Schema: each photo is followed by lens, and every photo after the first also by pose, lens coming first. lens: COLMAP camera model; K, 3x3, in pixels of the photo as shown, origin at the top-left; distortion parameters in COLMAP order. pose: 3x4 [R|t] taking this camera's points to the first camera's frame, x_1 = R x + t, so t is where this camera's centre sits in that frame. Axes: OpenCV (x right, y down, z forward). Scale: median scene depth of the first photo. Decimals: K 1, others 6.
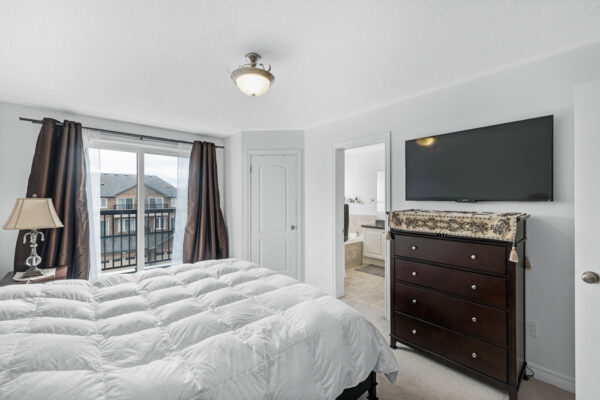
lens RADIAL K [[253.9, 0, 296.4], [0, 253.9, 197.8], [0, 0, 1]] dist [0.008463, -0.000198]
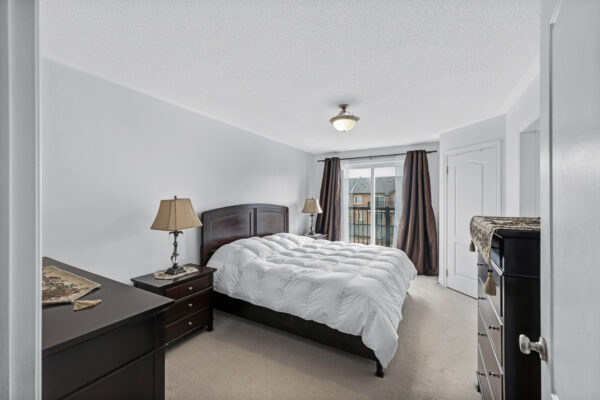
lens RADIAL K [[253.9, 0, 296.4], [0, 253.9, 197.8], [0, 0, 1]] dist [0.008463, -0.000198]
pose [[0.306487, -0.004486, -0.951864, 0.651482], [-0.001569, 0.999985, -0.005218, 0.001217], [0.951874, 0.003093, 0.306475, 0.151907]]
